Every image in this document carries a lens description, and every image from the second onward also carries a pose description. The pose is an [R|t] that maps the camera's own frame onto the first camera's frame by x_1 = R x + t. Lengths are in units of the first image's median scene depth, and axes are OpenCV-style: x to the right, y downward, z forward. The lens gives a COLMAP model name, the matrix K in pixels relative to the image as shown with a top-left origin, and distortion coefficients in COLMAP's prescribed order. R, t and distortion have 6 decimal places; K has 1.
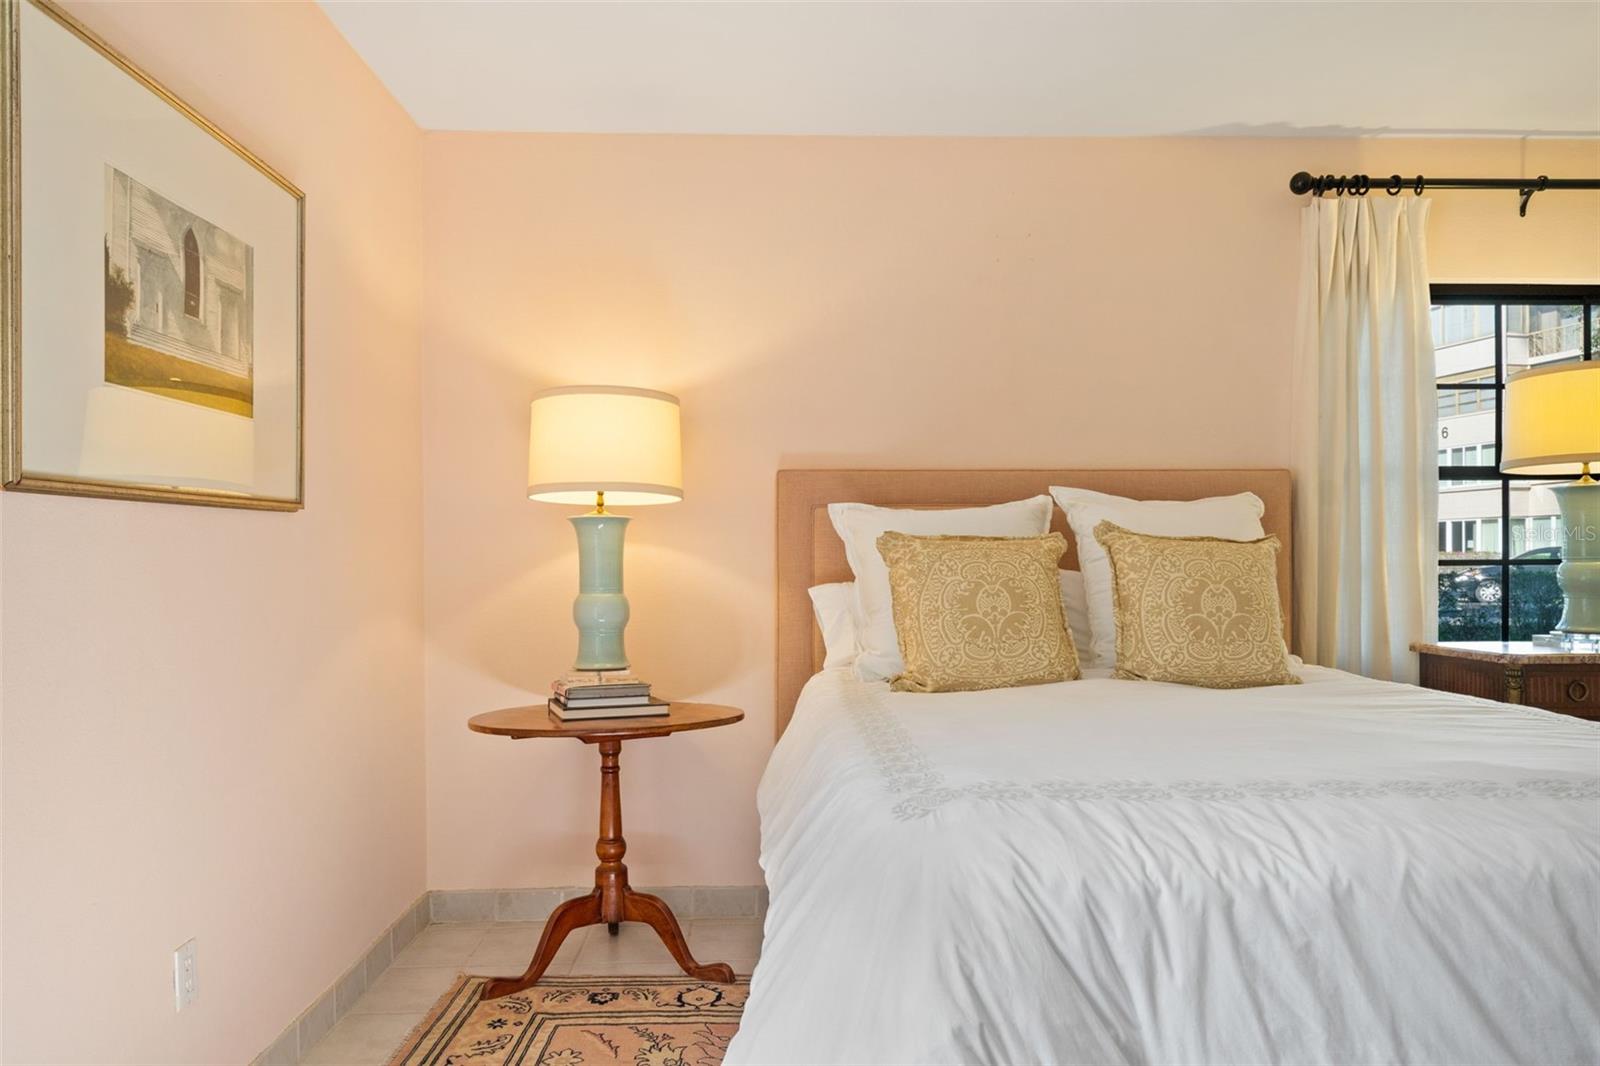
lens RADIAL K [[1033.7, 0, 804.1], [0, 1033.7, 555.2], [0, 0, 1]] dist [0.001844, -0.001952]
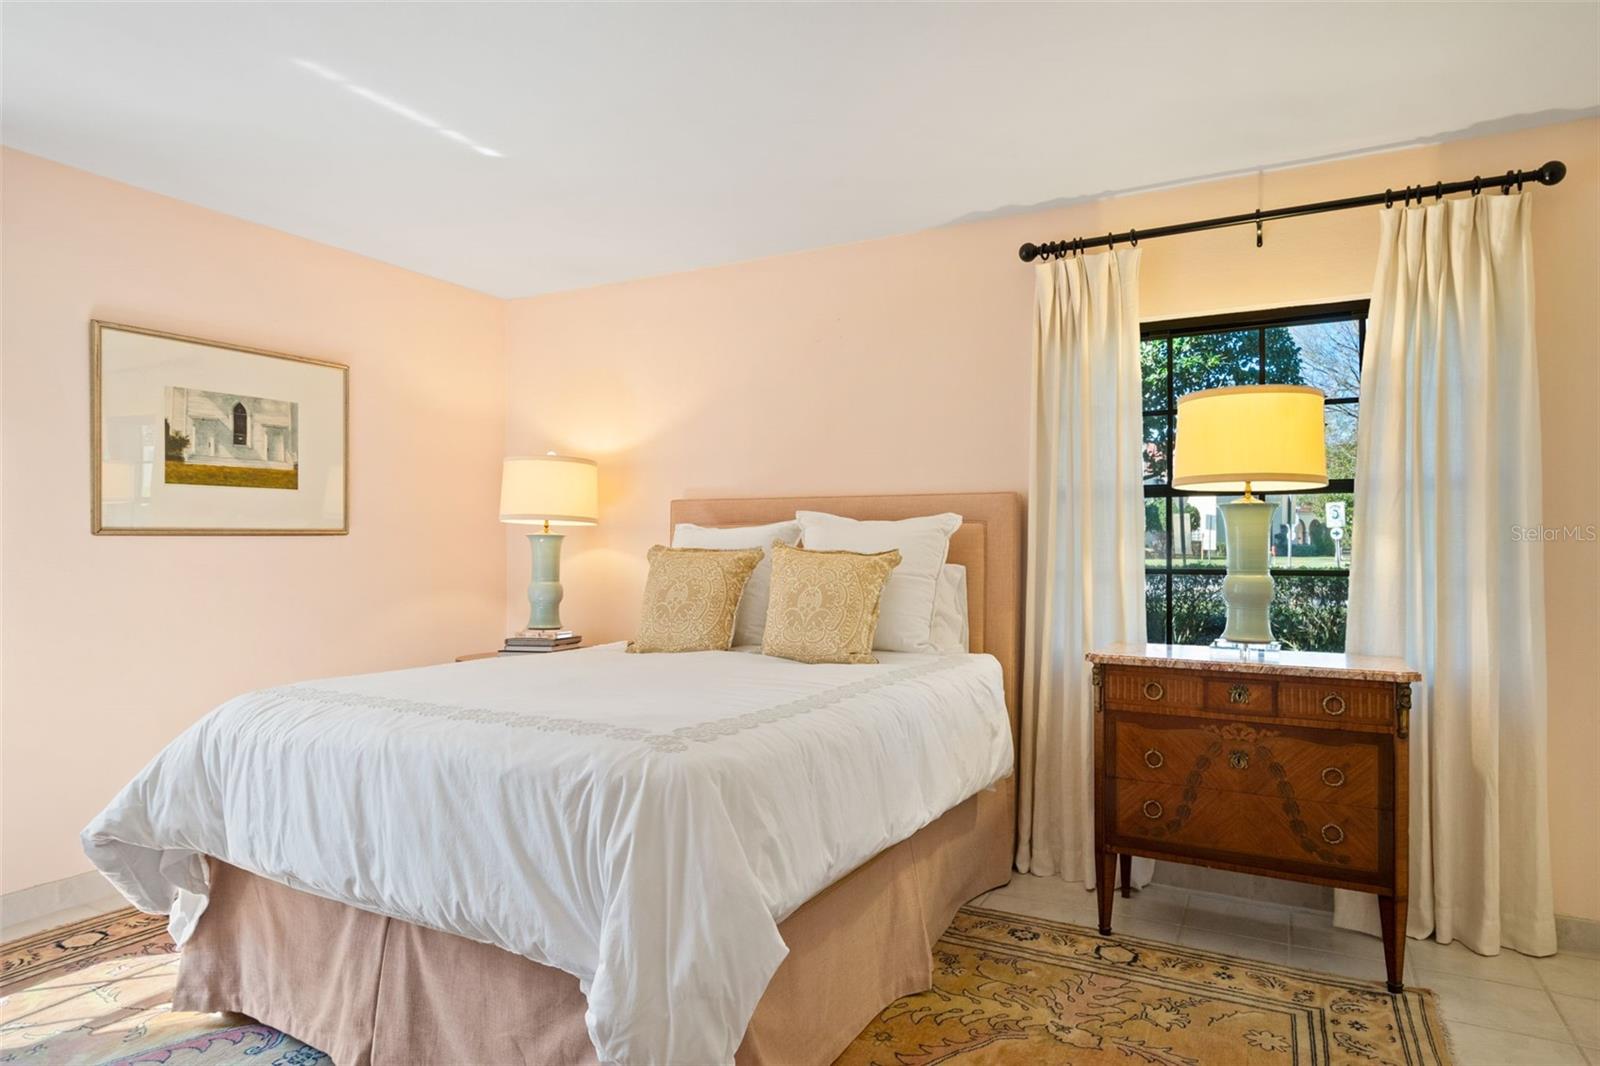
lens RADIAL K [[901.4, 0, 800.0], [0, 901.4, 533.0], [0, 0, 1]] dist [0.001101, 0.035289]
pose [[0.878523, -0.002524, -0.477694, 0.825217], [-0.004544, 0.999897, -0.013641, -0.022408], [0.477679, 0.014154, 0.878420, -0.039544]]
